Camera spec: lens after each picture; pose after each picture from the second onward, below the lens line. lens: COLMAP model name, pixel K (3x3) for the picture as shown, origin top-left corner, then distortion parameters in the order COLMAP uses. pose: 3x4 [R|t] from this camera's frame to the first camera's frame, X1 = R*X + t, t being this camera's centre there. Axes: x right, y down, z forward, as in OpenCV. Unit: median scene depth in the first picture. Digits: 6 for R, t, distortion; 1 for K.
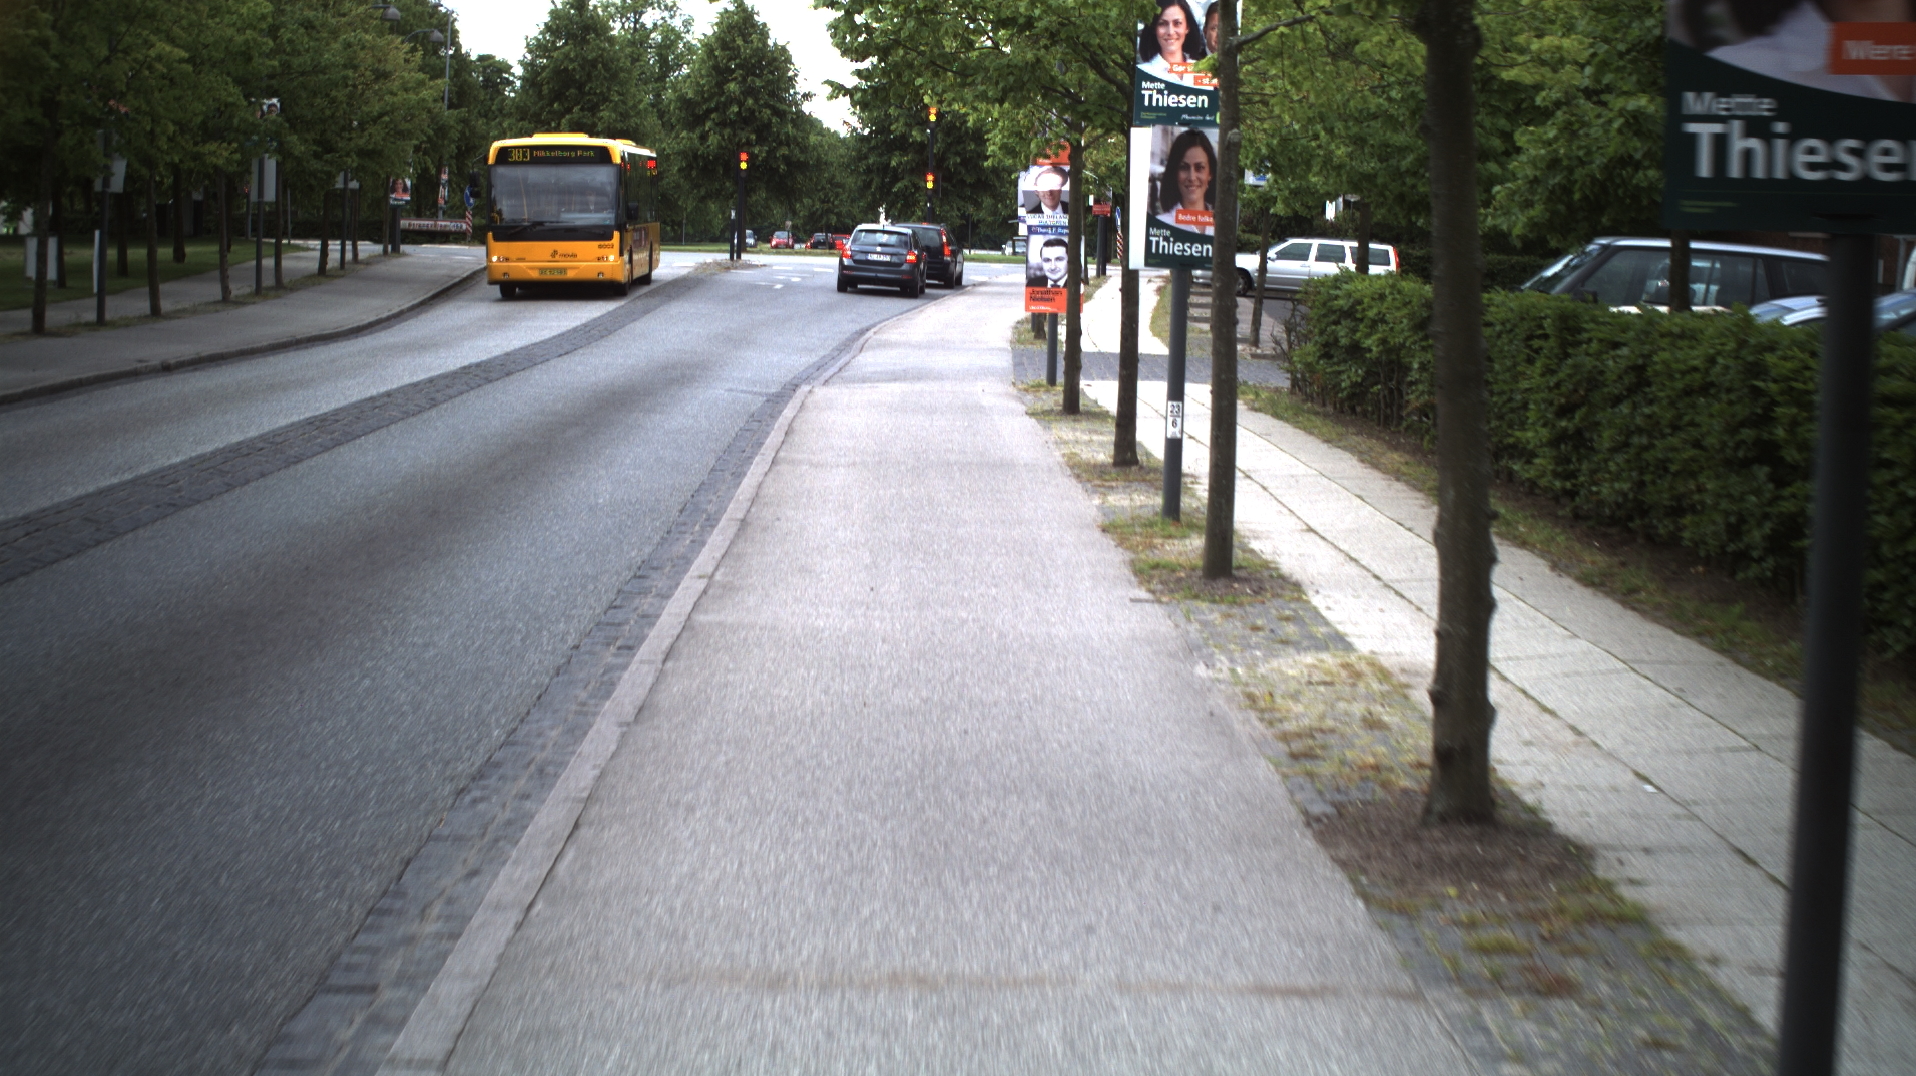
lens RADIAL K [[3103.9, 0, 967.6], [0, 3103.9, 540.6], [0, 0, 1]] dist [-0.234787, 0.000000]
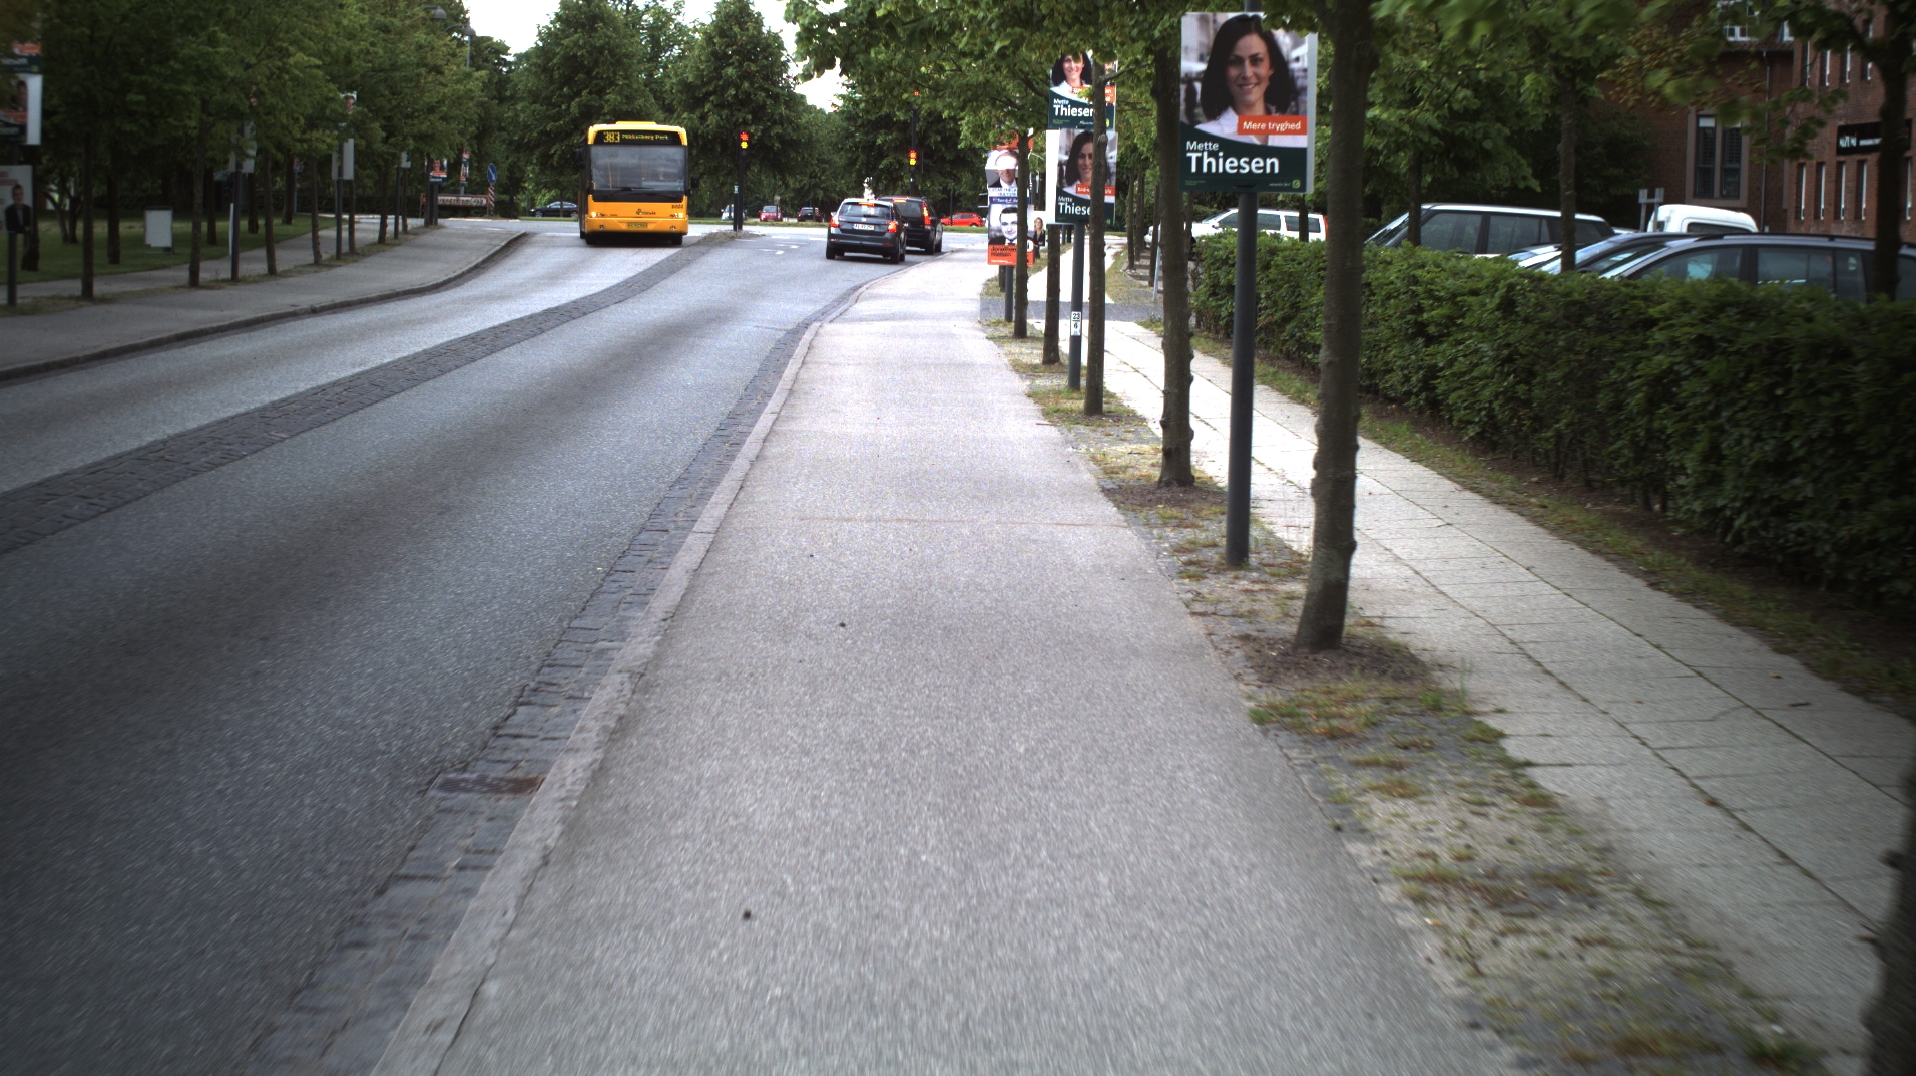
lens RADIAL K [[3103.9, 0, 942.2], [0, 3103.9, 533.5], [0, 0, 1]] dist [-0.234787, 0.000000]
pose [[0.999988, -0.003803, -0.003083, 0.003207], [0.003821, 0.999974, 0.006050, 0.027996], [0.003059, -0.006062, 0.999977, -0.265272]]
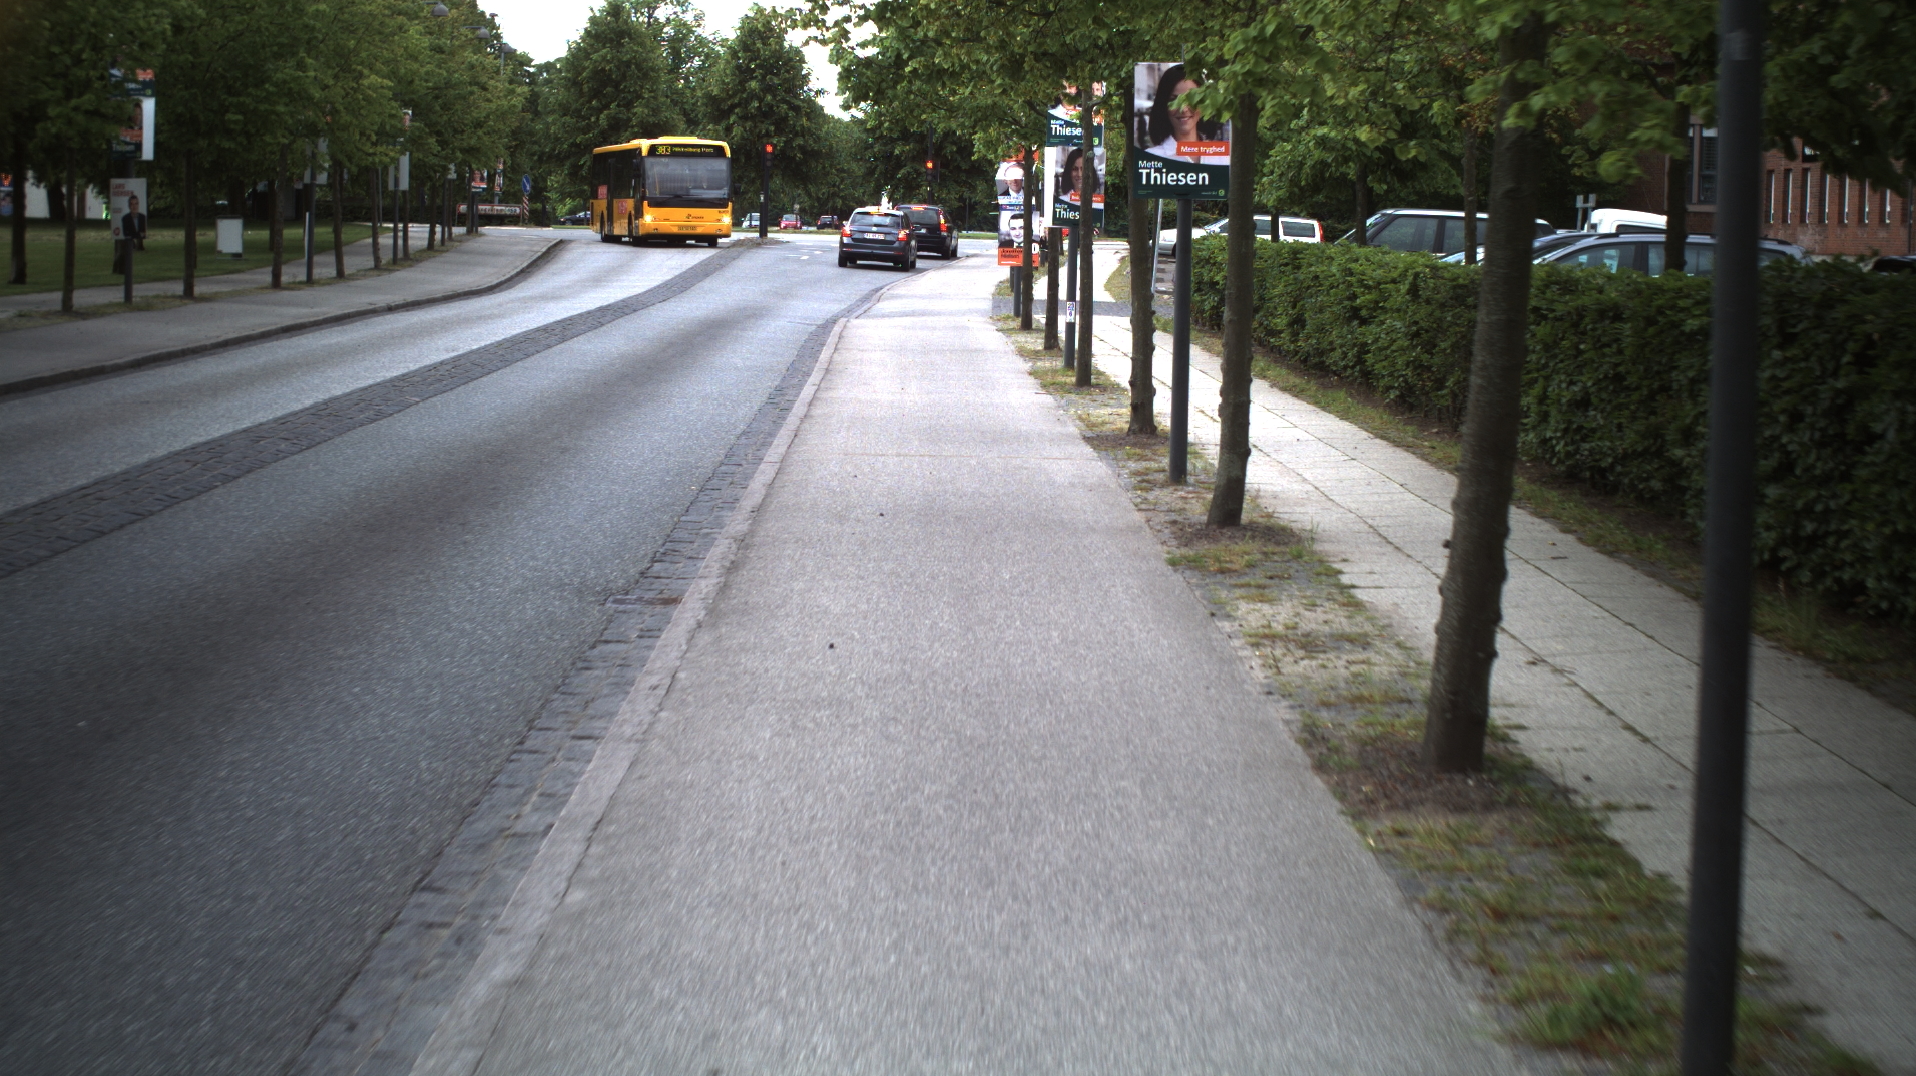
lens RADIAL K [[3103.9, 0, 958.9], [0, 3103.9, 541.5], [0, 0, 1]] dist [-0.234787, 0.000000]
pose [[0.999972, -0.006731, -0.003345, 0.004424], [0.006750, 0.999960, 0.005930, 0.042062], [0.003305, -0.005953, 0.999977, -0.399052]]
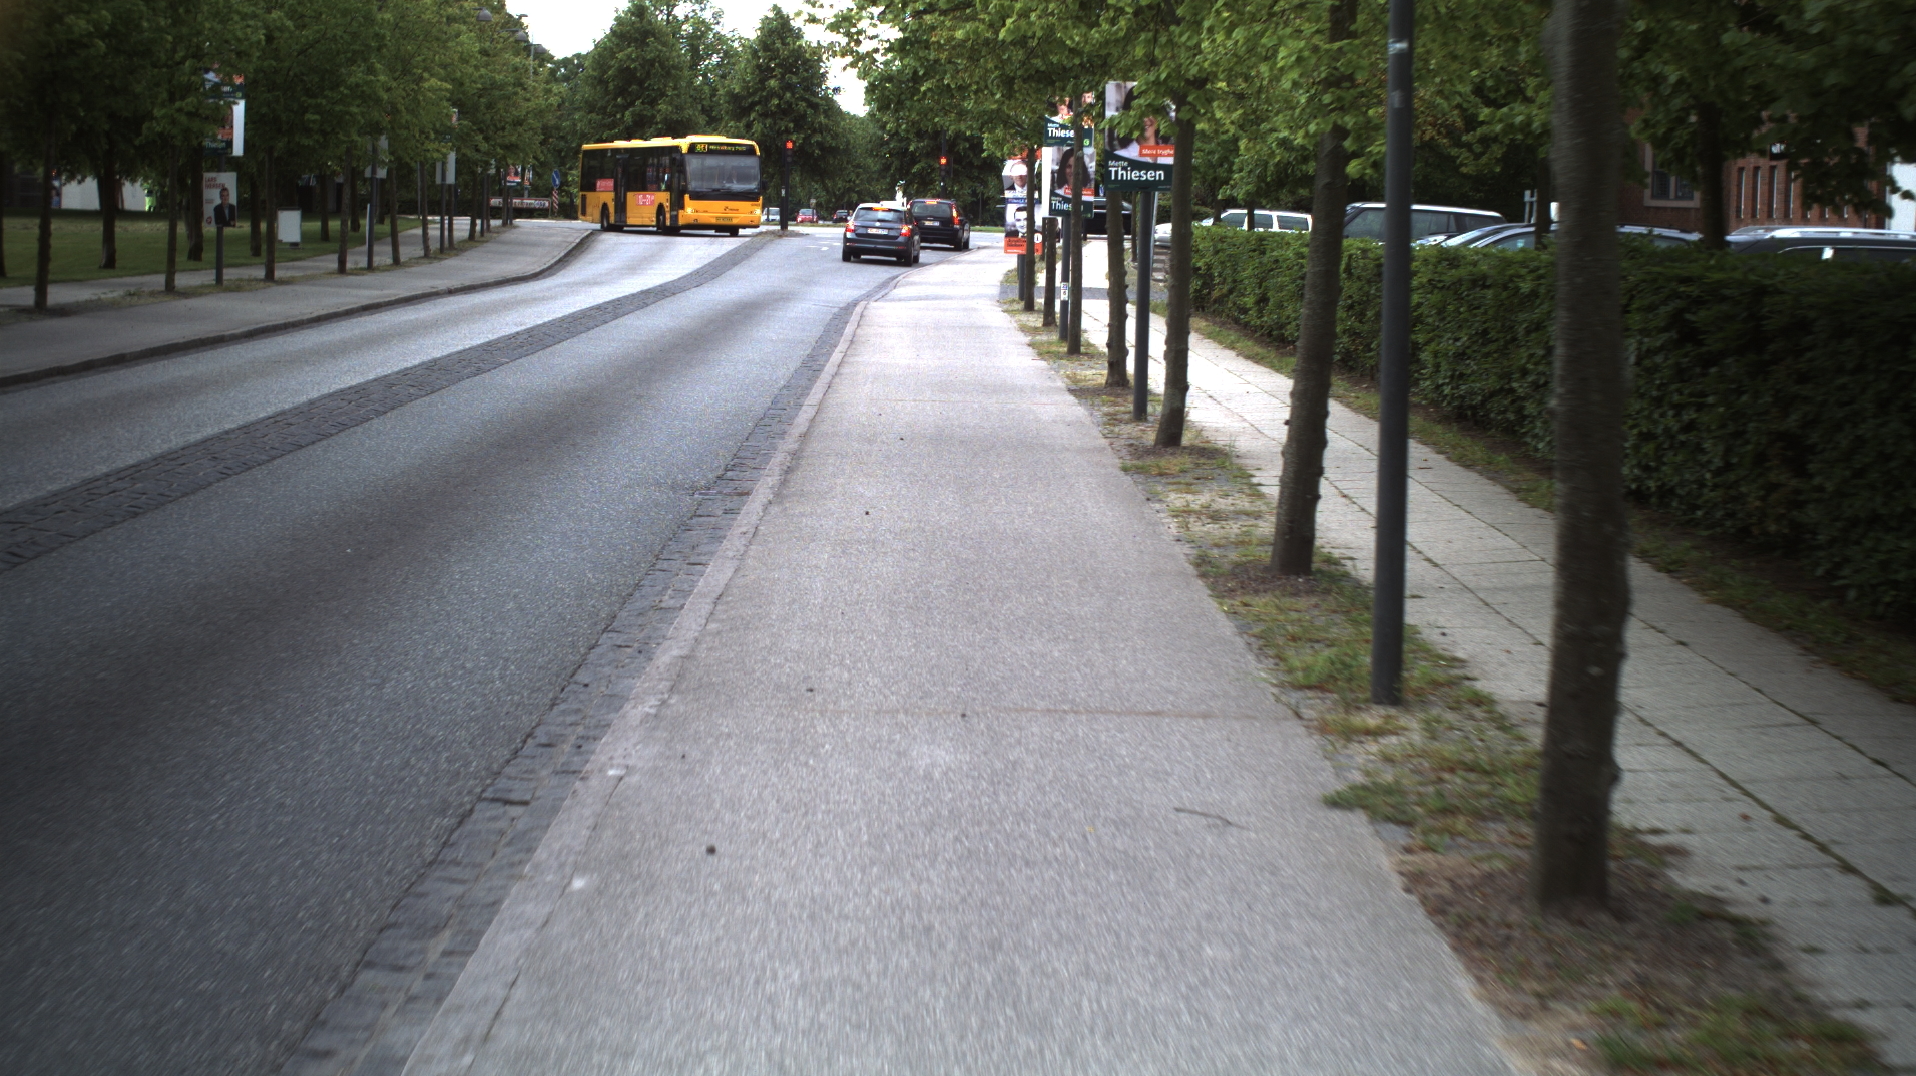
lens RADIAL K [[3114.6, 0, 961.5], [0, 3114.6, 538.8], [0, 0, 1]] dist [-0.246615, 0.000000]
pose [[0.999967, -0.004352, -0.006845, 0.006835], [0.004394, 0.999971, 0.006179, 0.057065], [0.006817, -0.006209, 0.999957, -0.535825]]
